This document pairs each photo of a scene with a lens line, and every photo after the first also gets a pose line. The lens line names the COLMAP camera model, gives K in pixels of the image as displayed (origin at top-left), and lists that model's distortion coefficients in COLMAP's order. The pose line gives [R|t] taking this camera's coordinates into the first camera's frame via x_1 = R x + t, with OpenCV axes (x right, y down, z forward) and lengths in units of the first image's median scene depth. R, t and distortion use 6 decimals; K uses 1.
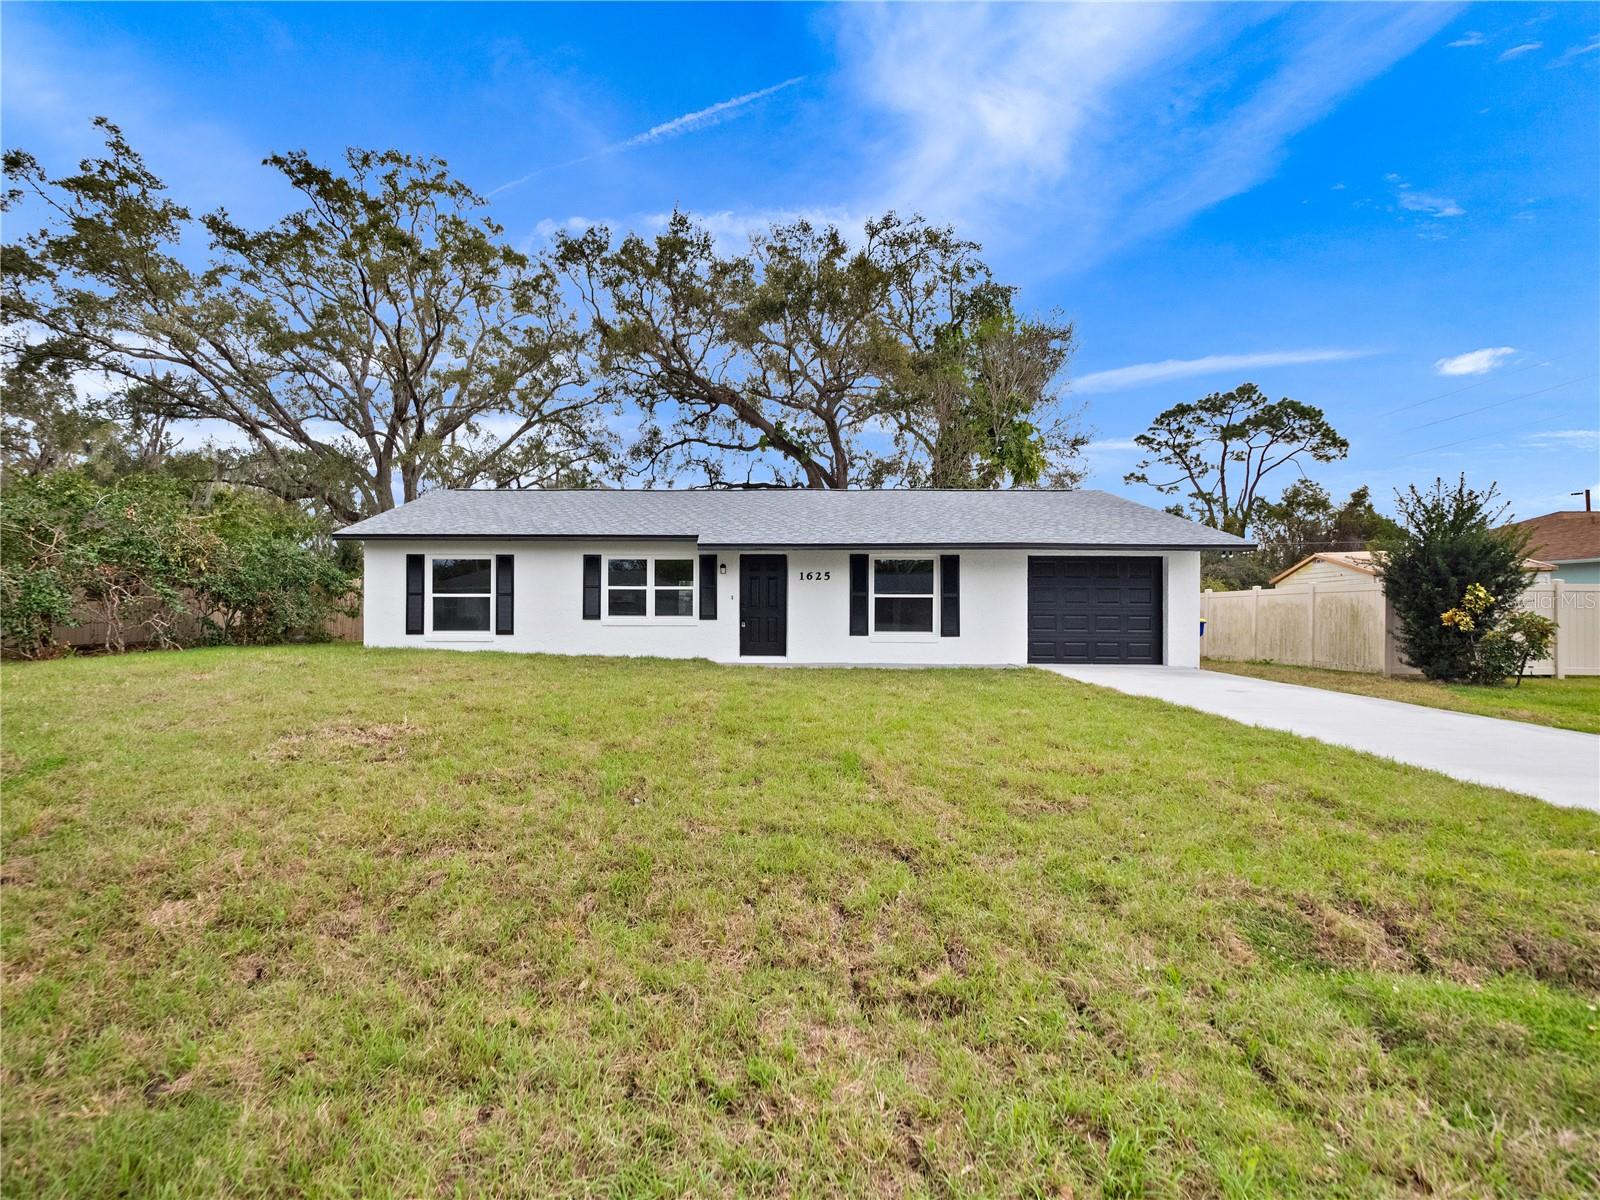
lens RADIAL K [[698.8, 0, 800.0], [0, 698.8, 600.0], [0, 0, 1]] dist [0.000690, 0.000077]
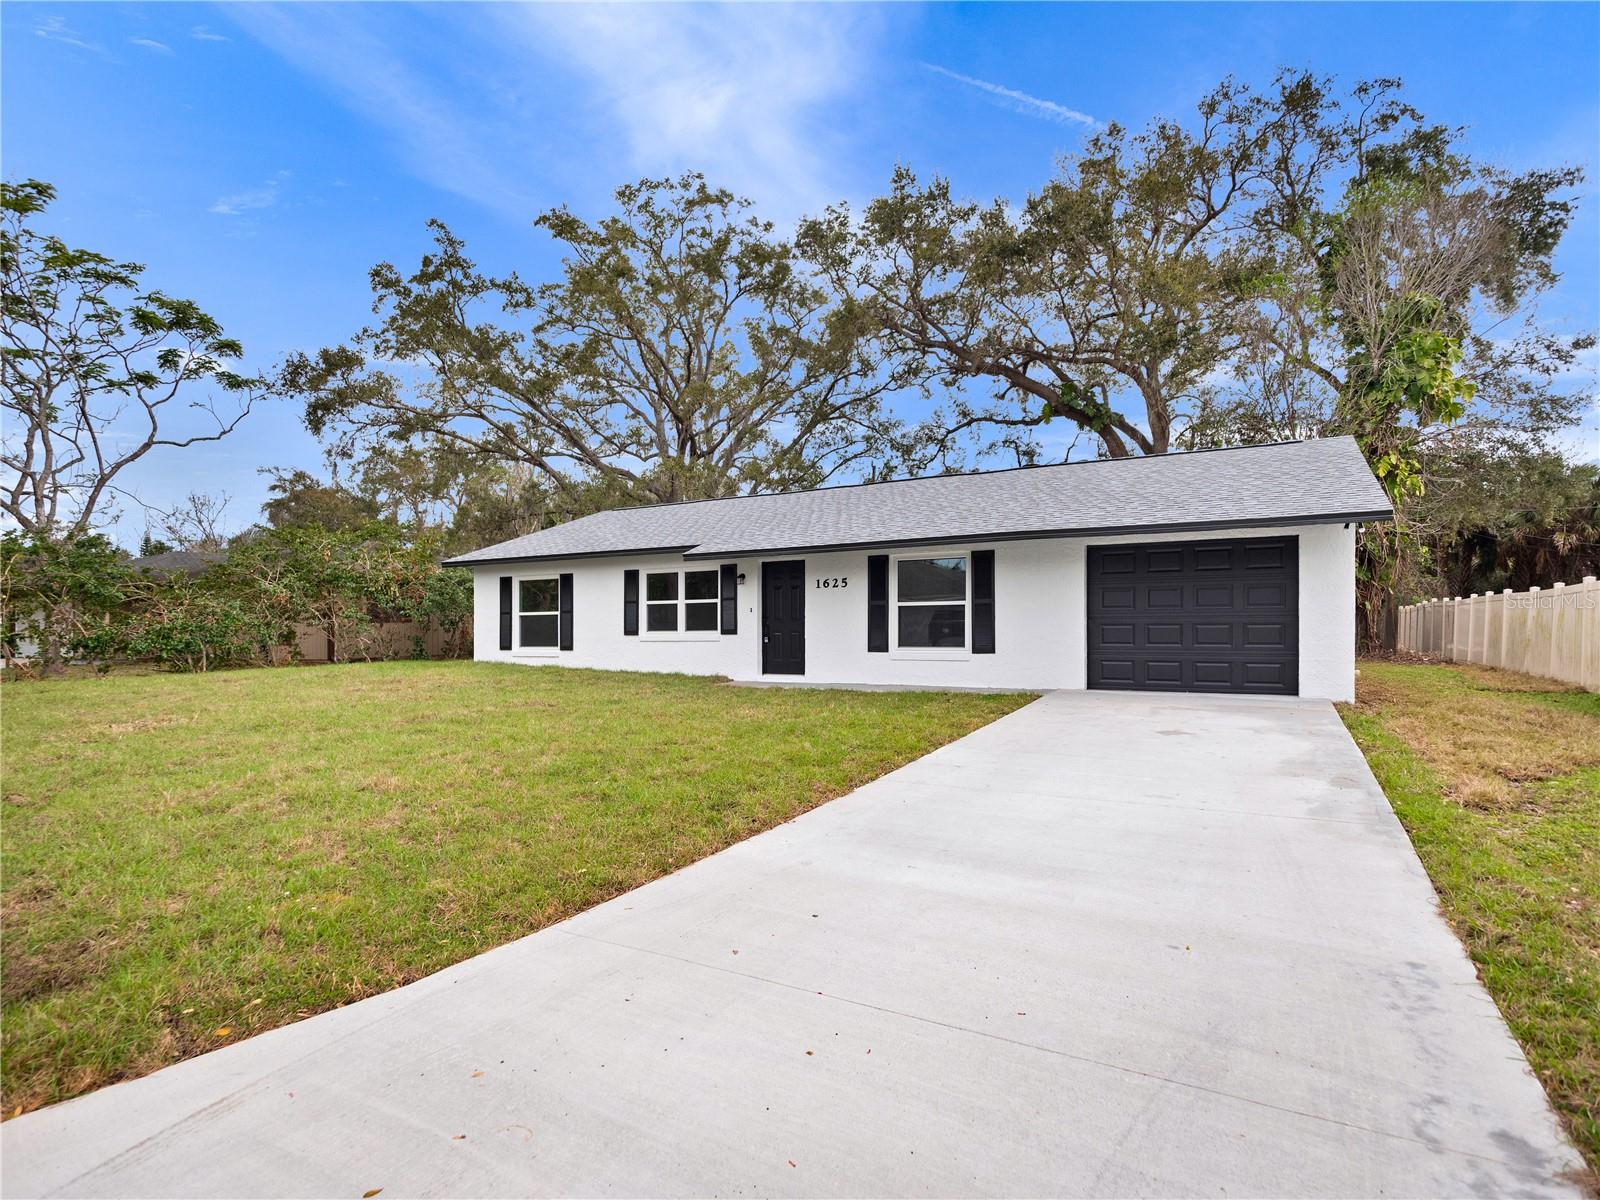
lens RADIAL K [[801.2, 0, 800.6], [0, 801.2, 622.4], [0, 0, 1]] dist [0.000689, 0.000470]
pose [[0.890681, -0.014856, -0.454387, 0.430473], [0.024137, 0.999602, 0.014631, -0.001249], [0.453988, -0.024000, 0.890684, 0.098423]]
